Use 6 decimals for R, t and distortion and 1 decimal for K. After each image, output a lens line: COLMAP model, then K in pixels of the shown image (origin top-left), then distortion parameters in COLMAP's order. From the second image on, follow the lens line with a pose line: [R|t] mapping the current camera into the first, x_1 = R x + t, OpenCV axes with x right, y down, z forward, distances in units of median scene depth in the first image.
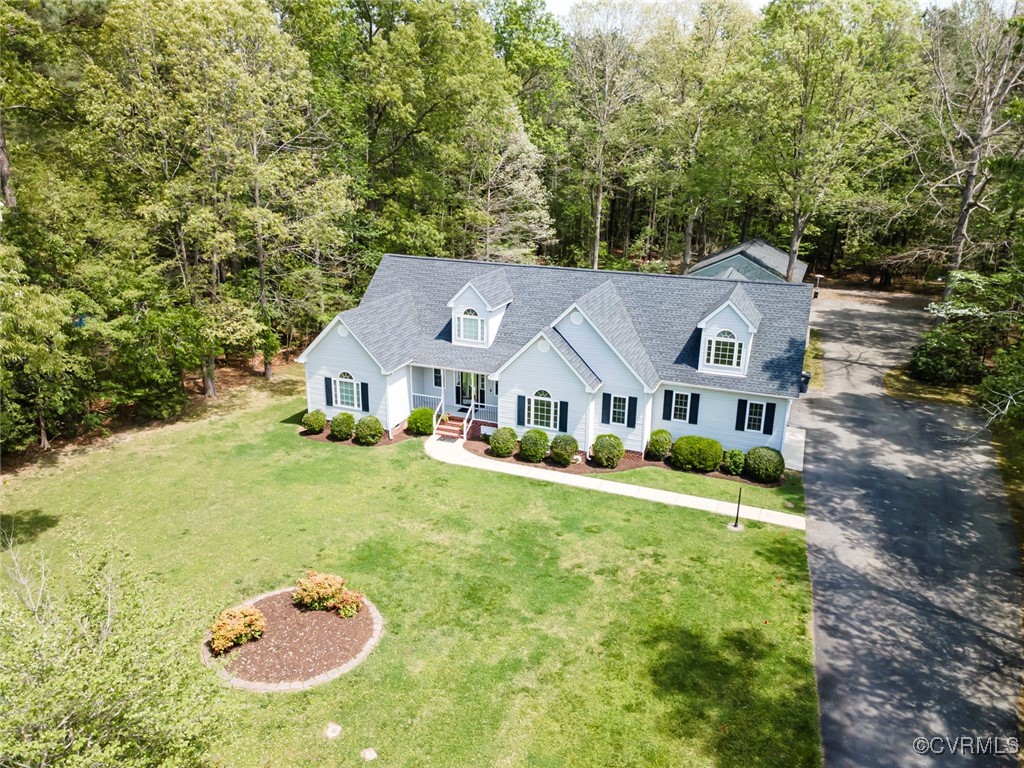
lens RADIAL K [[752.1, 0, 505.9], [0, 752.1, 382.1], [0, 0, 1]] dist [0.029658, 0.000884]
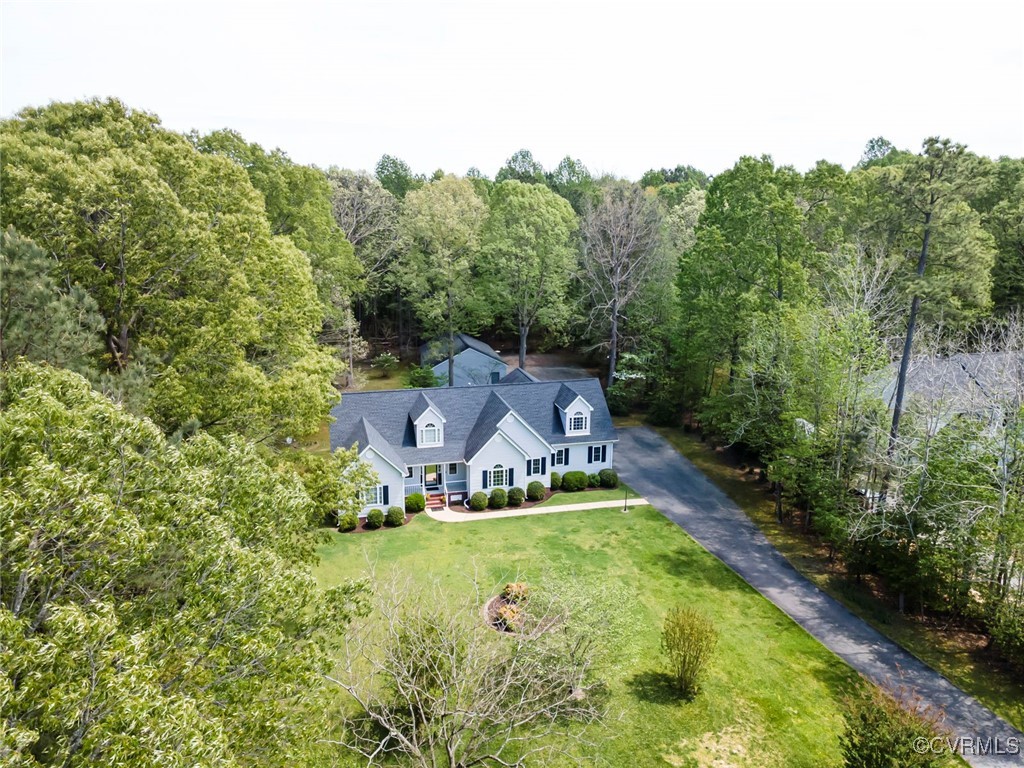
lens RADIAL K [[752.1, 0, 510.4], [0, 752.1, 384.4], [0, 0, 1]] dist [0.029658, 0.000884]
pose [[0.794530, -0.151353, 0.588059, -0.885010], [0.178526, 0.983862, 0.012016, -0.179293], [-0.580388, 0.095437, 0.808729, -0.386850]]
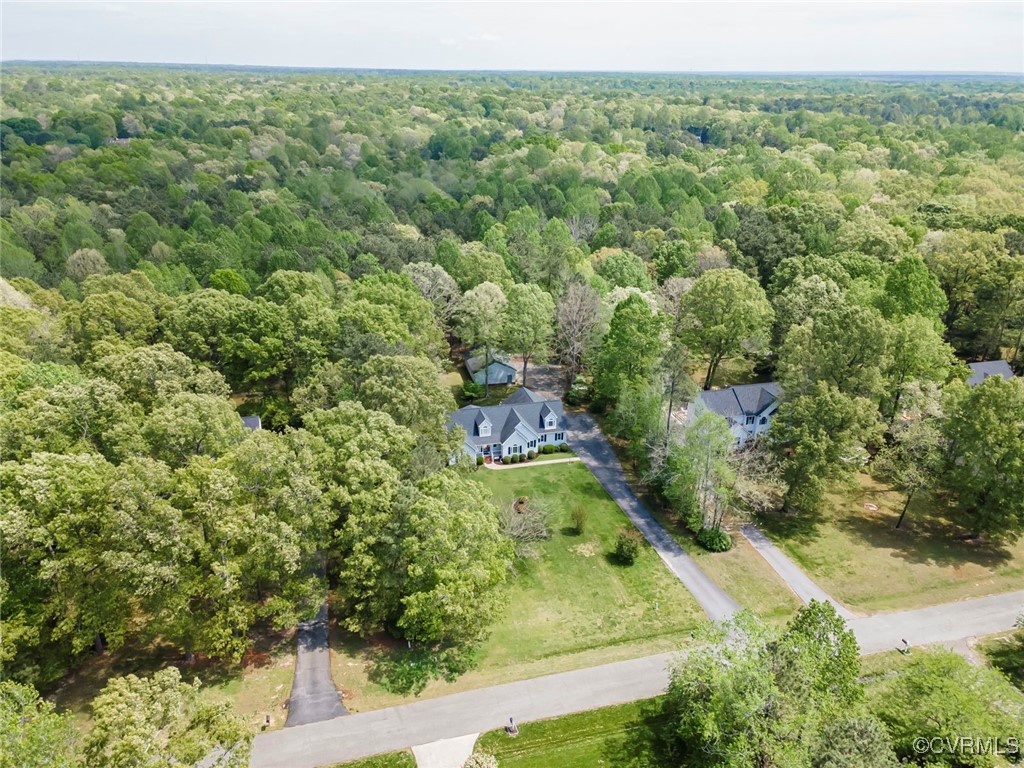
lens RADIAL K [[752.1, 0, 509.4], [0, 752.1, 383.3], [0, 0, 1]] dist [0.029658, 0.000884]
pose [[0.792649, -0.231291, 0.564103, -2.081930], [0.171906, 0.972493, 0.157183, -0.906334], [-0.584941, -0.027618, 0.810606, -2.109894]]
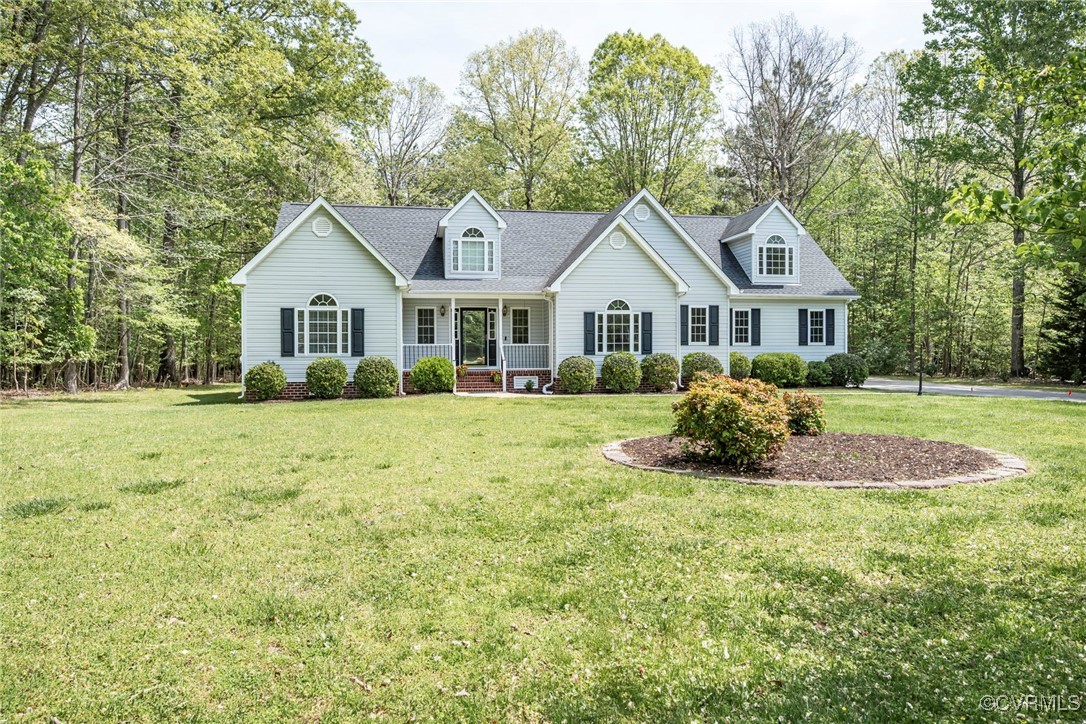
lens RADIAL K [[722.8, 0, 547.9], [0, 722.8, 366.4], [0, 0, 1]] dist [-0.031264, -0.000457]
pose [[0.840844, -0.025194, 0.540690, -0.405101], [0.182449, 0.953651, -0.239296, 0.234861], [-0.509601, 0.299859, 0.806468, 0.465897]]
